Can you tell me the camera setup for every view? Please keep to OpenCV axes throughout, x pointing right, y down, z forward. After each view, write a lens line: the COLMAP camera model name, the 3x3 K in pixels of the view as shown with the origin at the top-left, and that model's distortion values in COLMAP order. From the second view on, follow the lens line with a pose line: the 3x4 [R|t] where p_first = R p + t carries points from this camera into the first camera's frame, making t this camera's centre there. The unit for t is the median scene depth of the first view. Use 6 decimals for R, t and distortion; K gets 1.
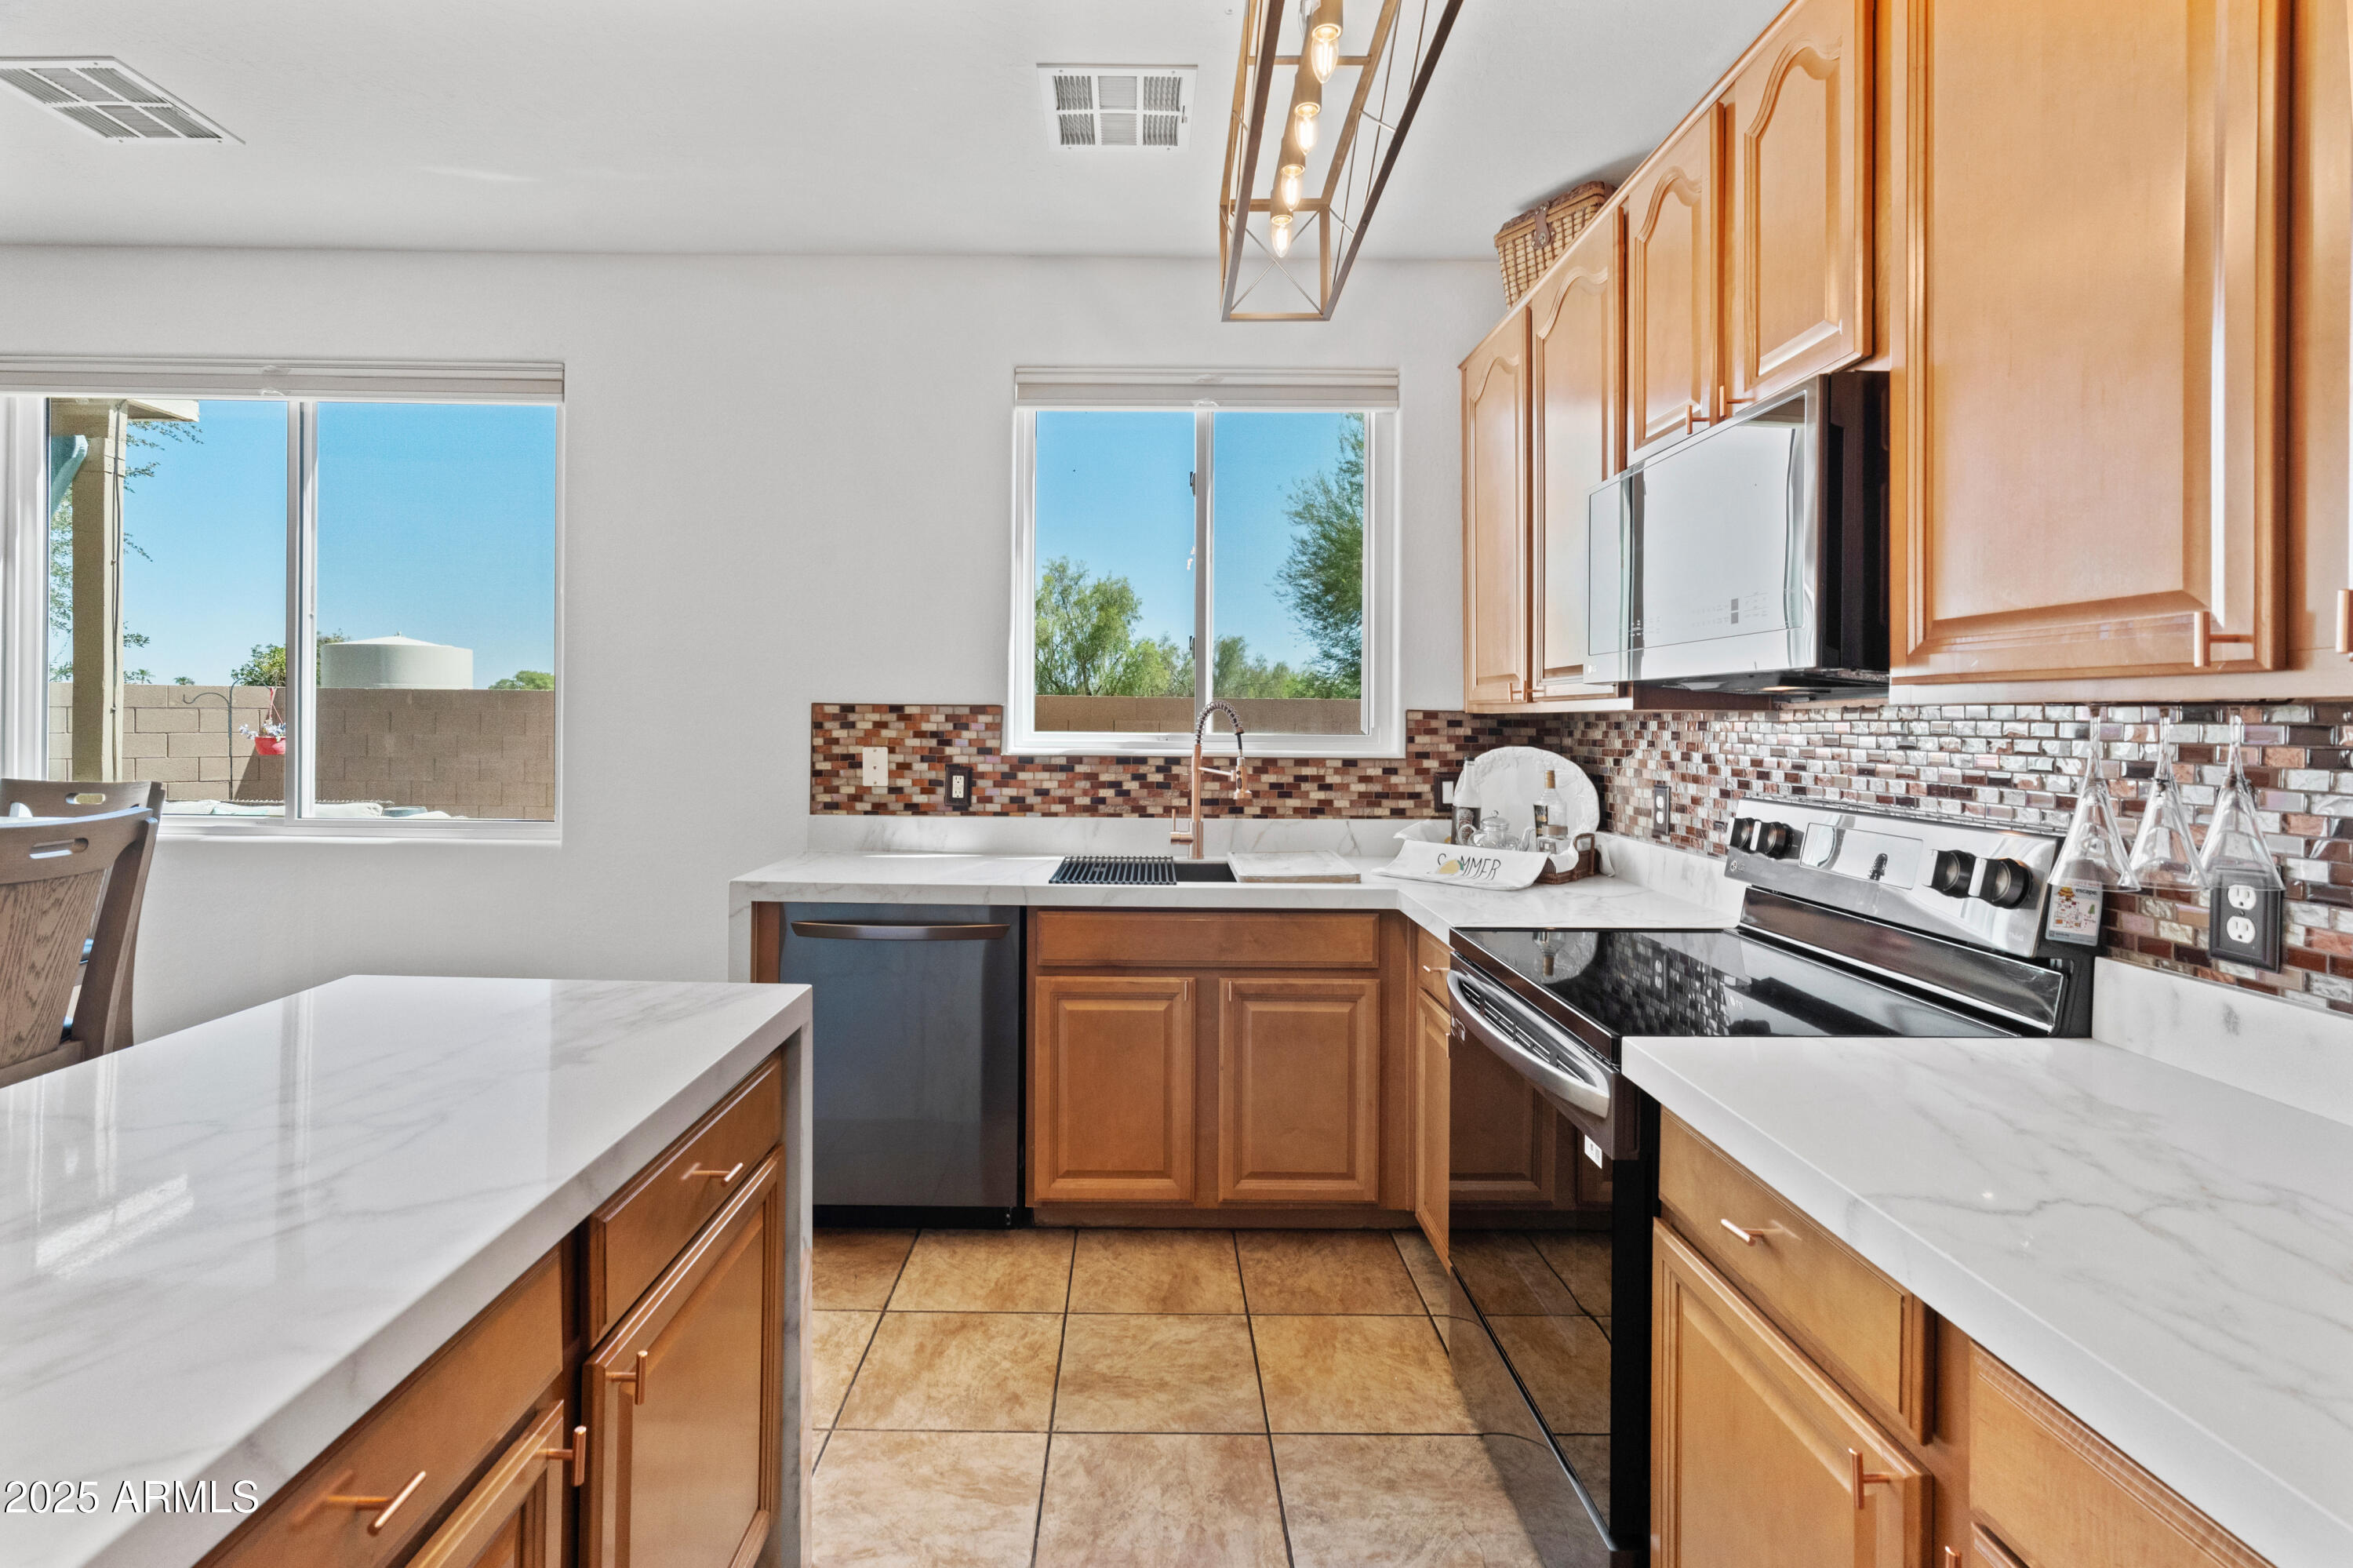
lens RADIAL K [[1095.1, 0, 1149.3], [0, 1095.1, 725.4], [0, 0, 1]] dist [-0.003740, 0.005821]
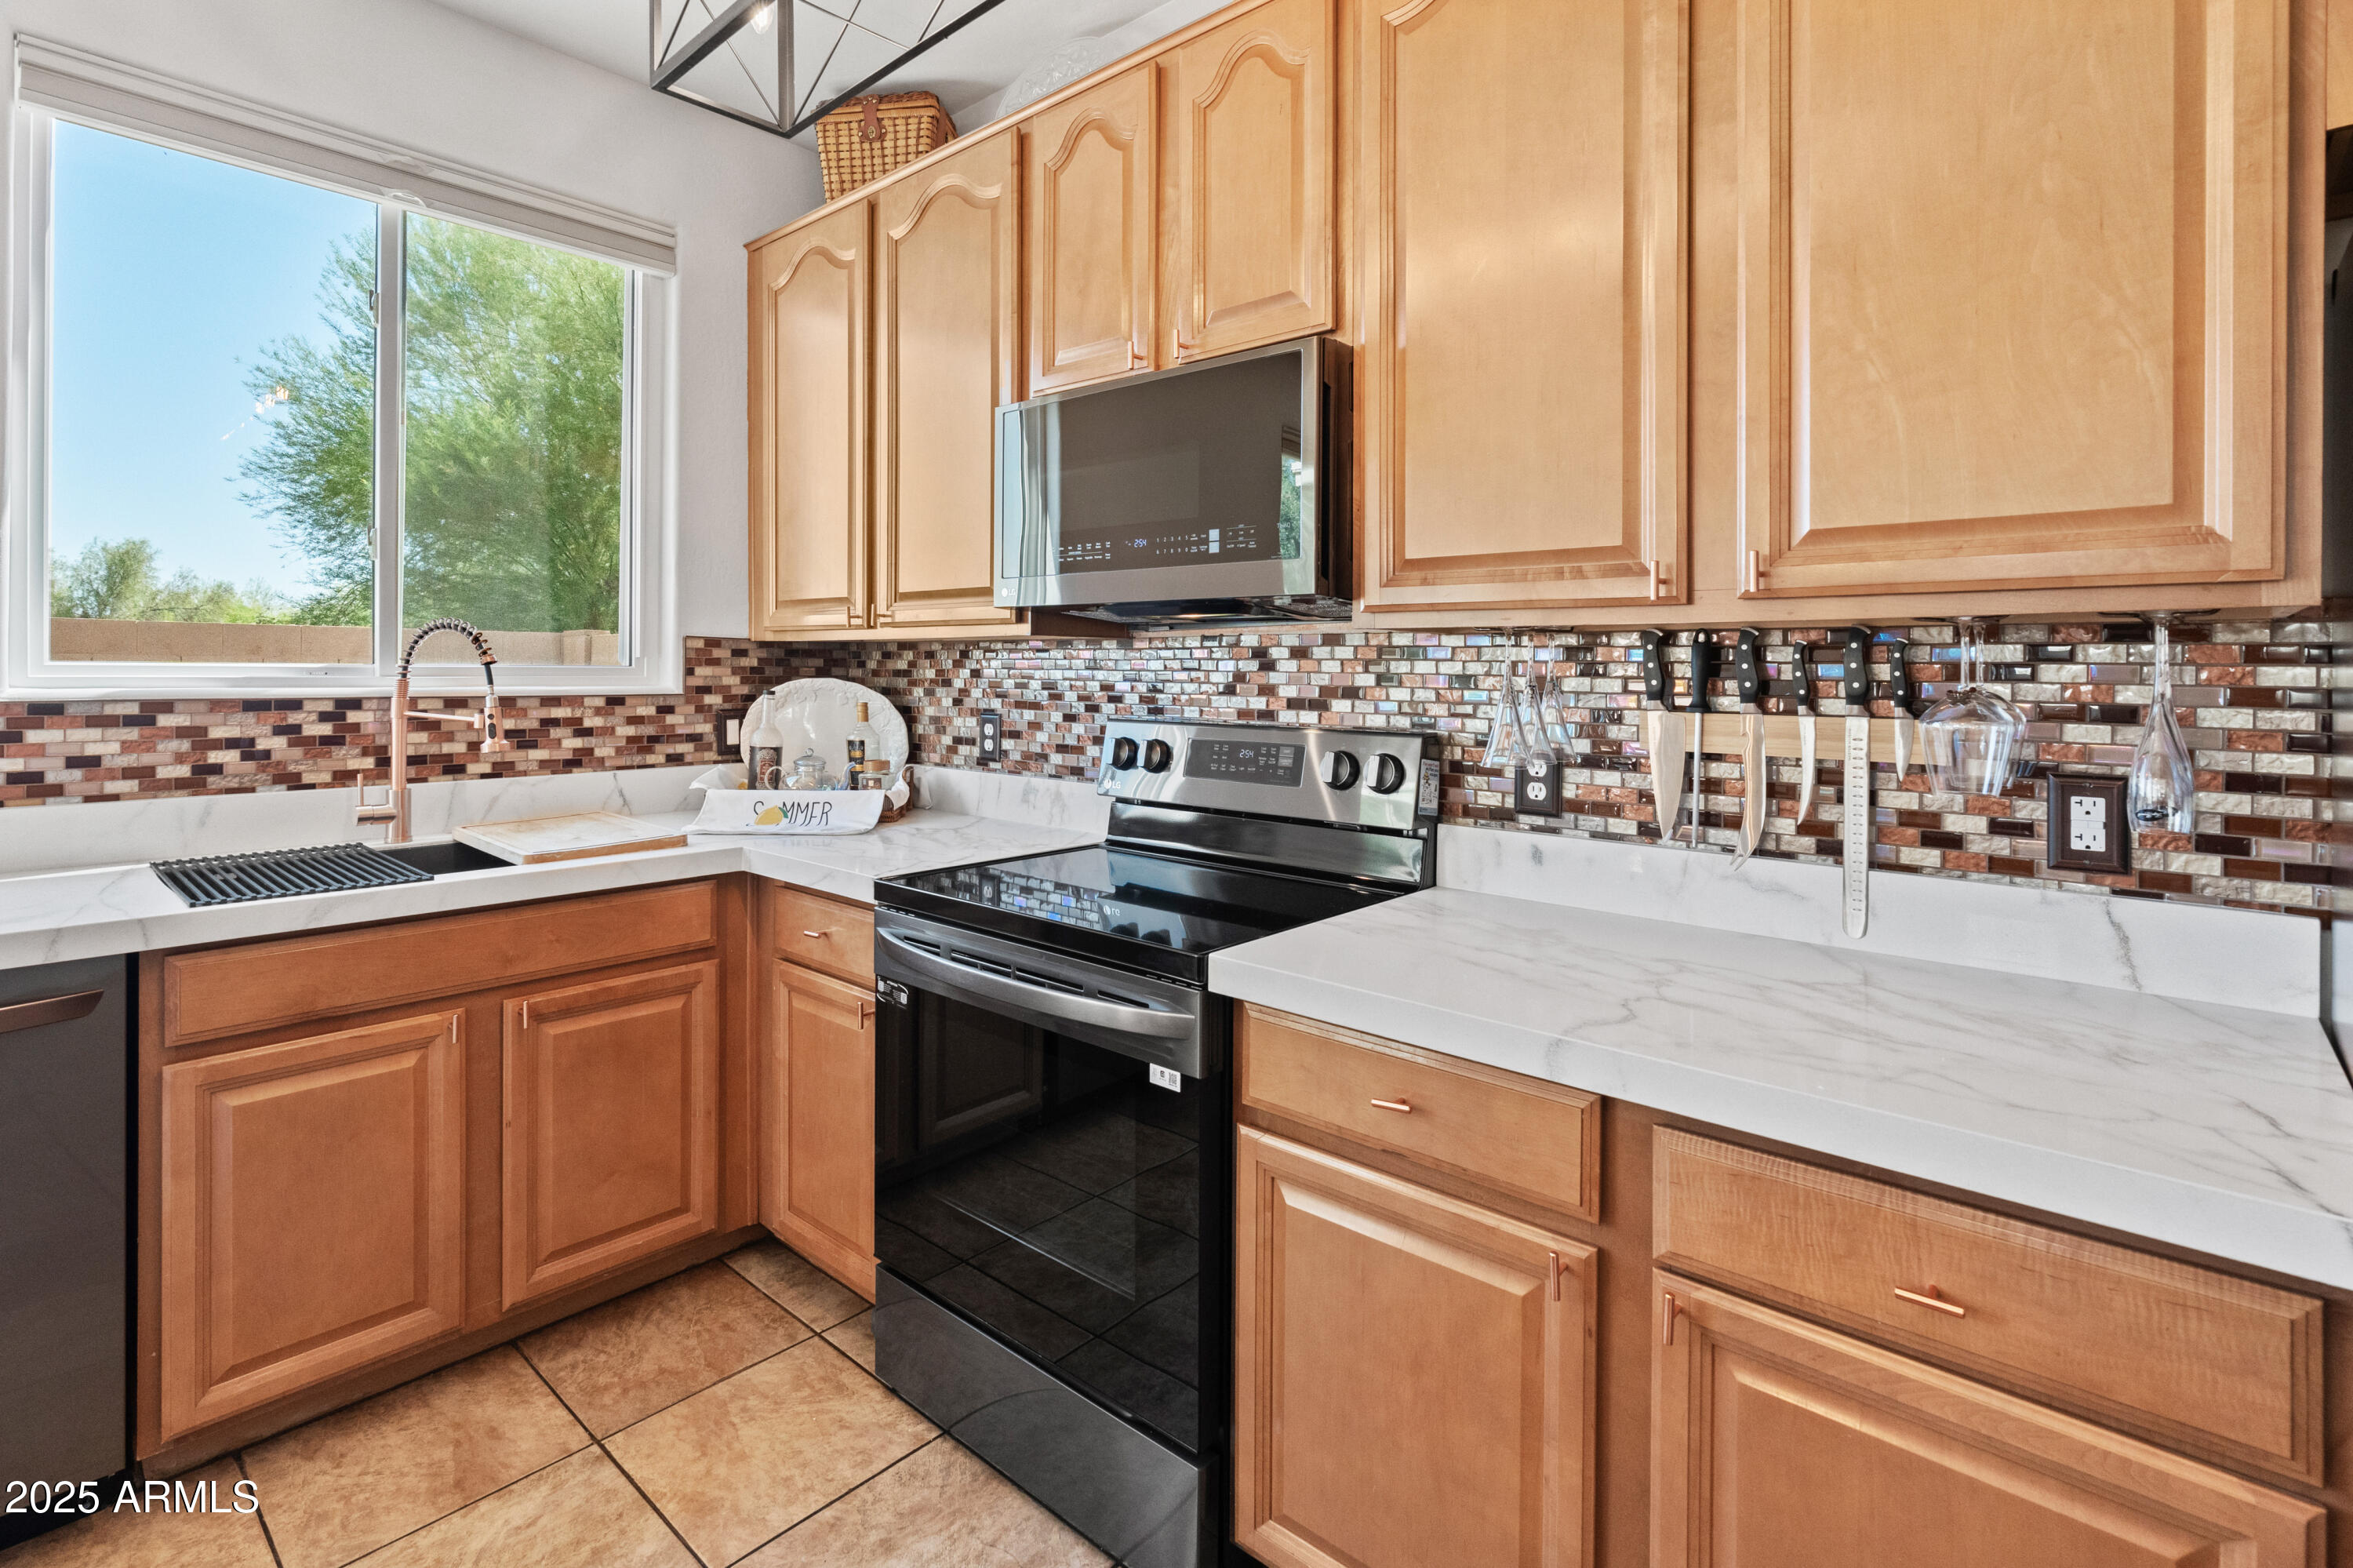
lens RADIAL K [[1113.2, 0, 1173.6], [0, 1113.2, 667.6], [0, 0, 1]] dist [-0.002263, 0.000182]
pose [[0.666451, -0.001942, 0.745546, -0.186488], [0.000940, 0.999998, 0.001765, 0.010793], [-0.745548, -0.000476, 0.666452, 0.183205]]
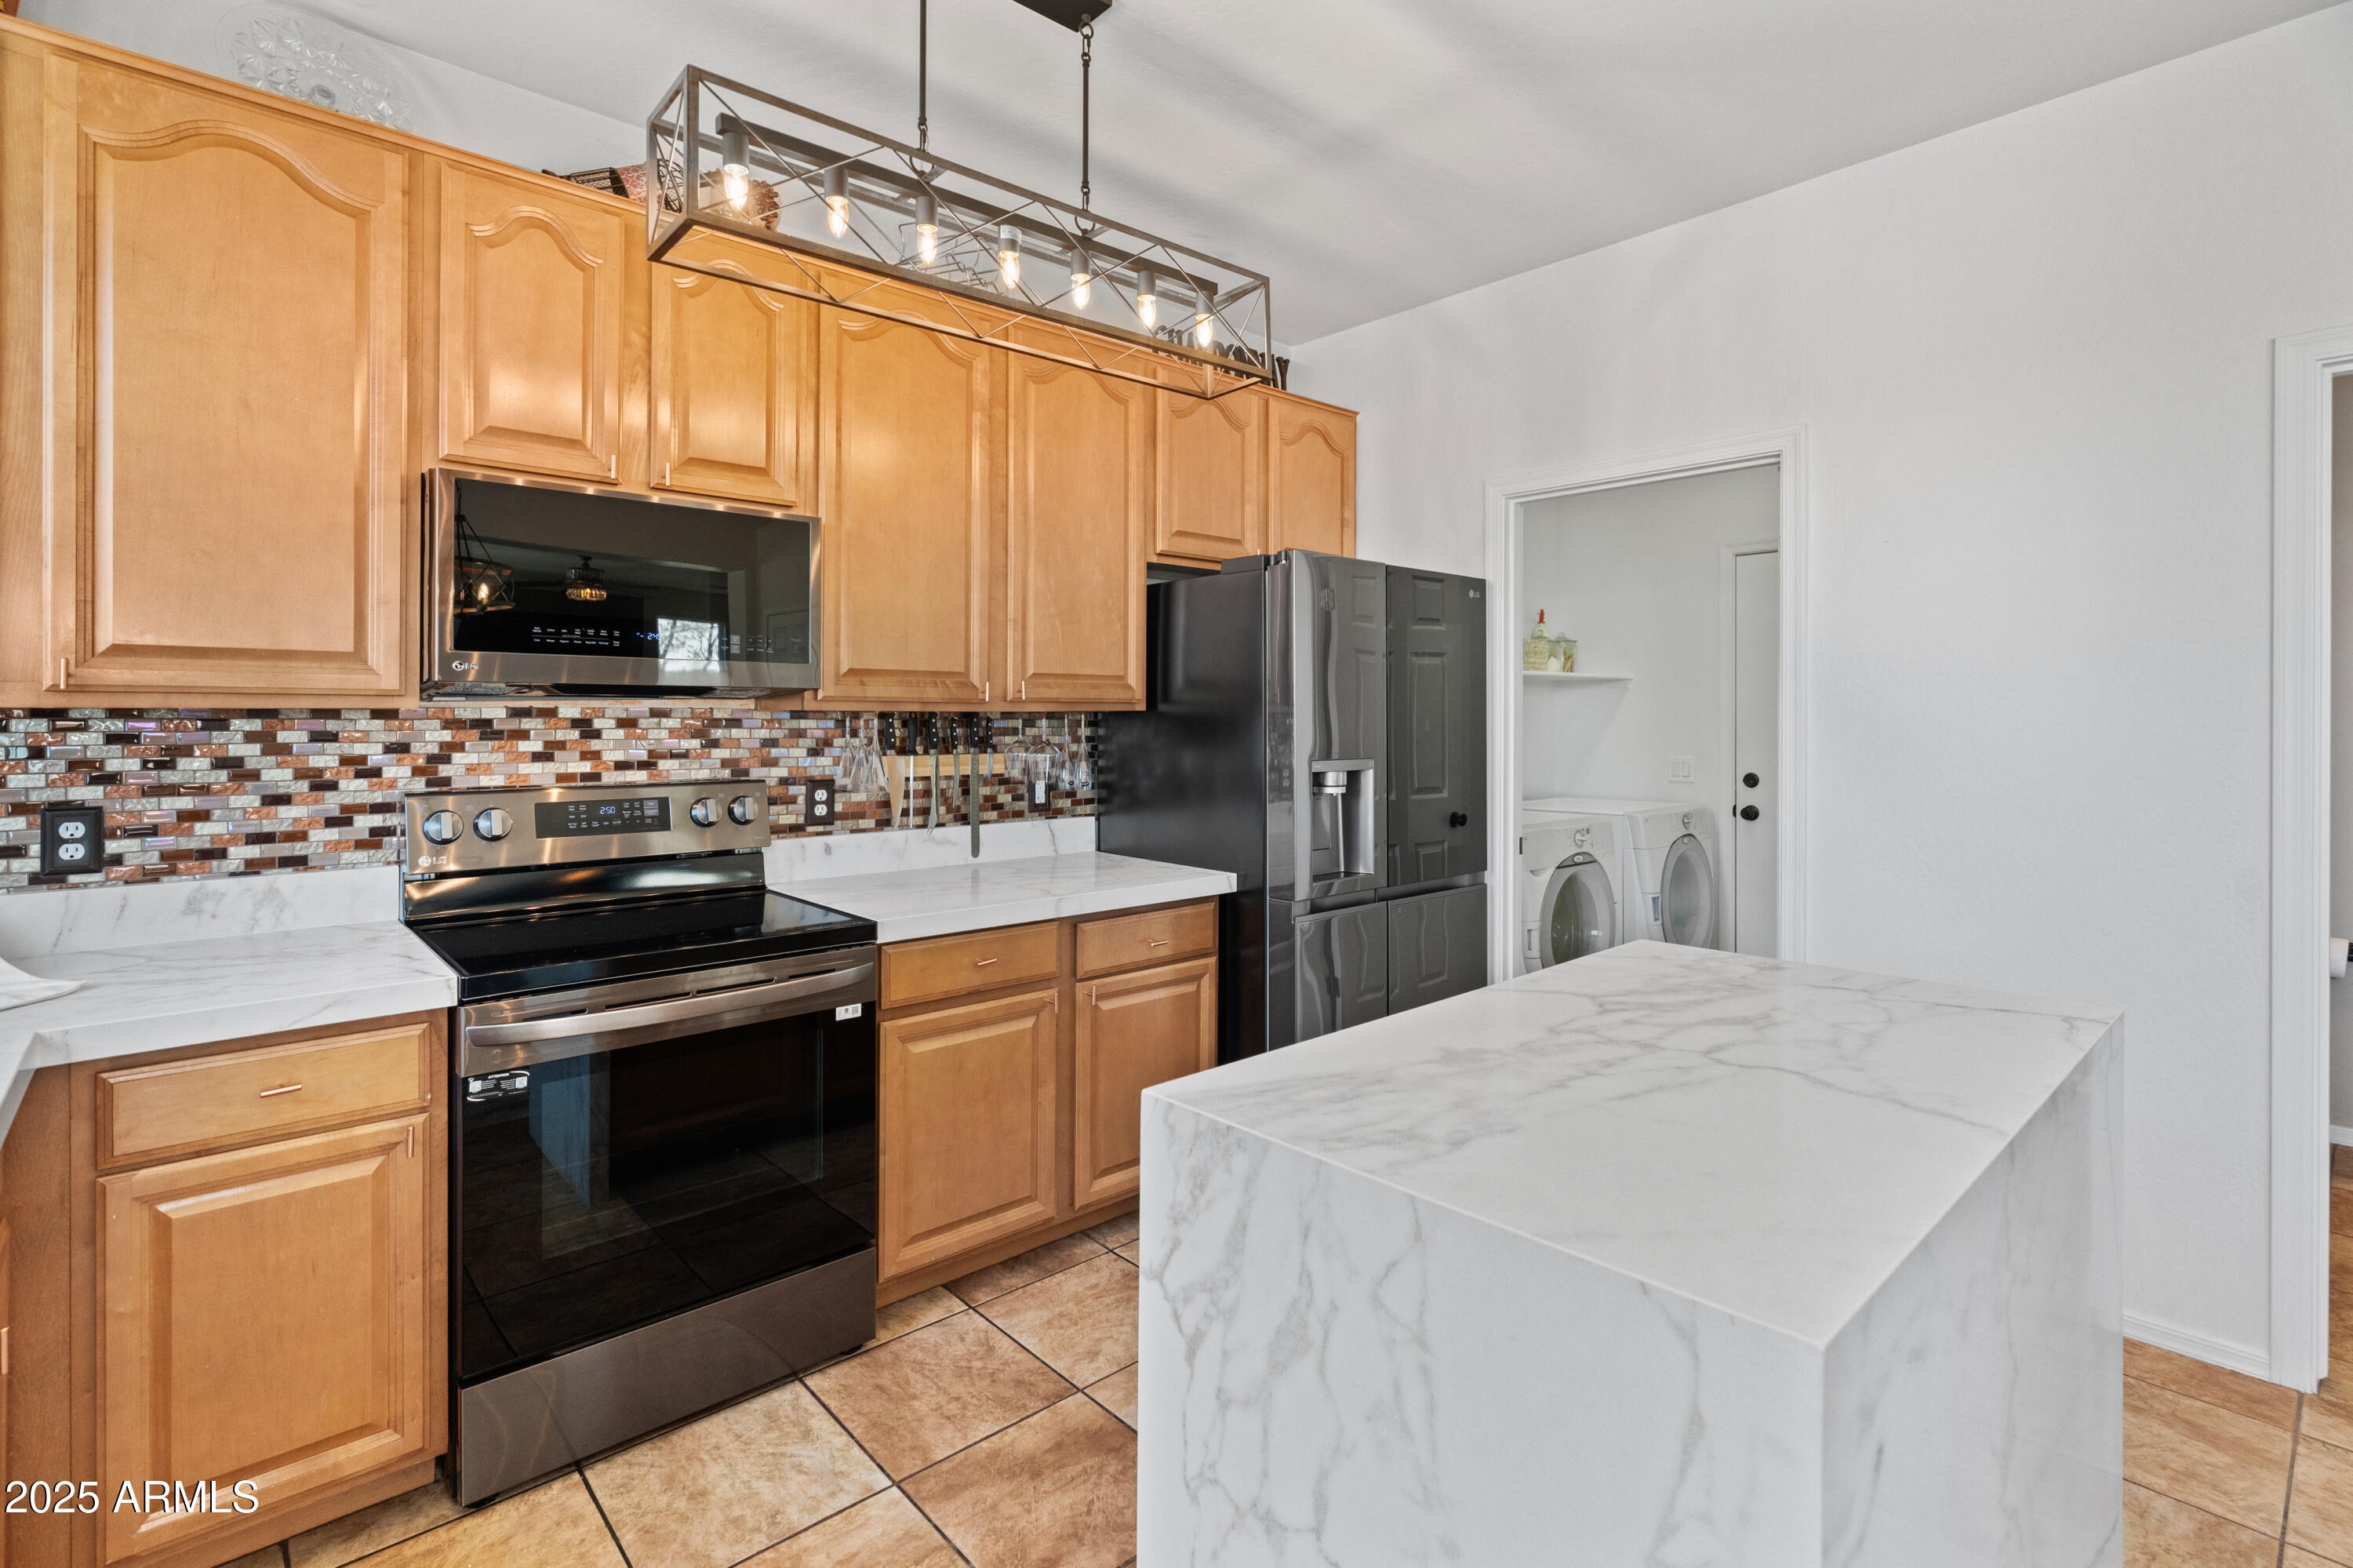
lens RADIAL K [[1091.9, 0, 1166.1], [0, 1091.9, 702.0], [0, 0, 1]] dist [-0.012979, 0.005872]
pose [[-0.666126, -0.005104, 0.745822, -0.549123], [-0.007101, 0.999975, 0.000502, -0.020474], [-0.745805, -0.004961, -0.666145, 0.929170]]
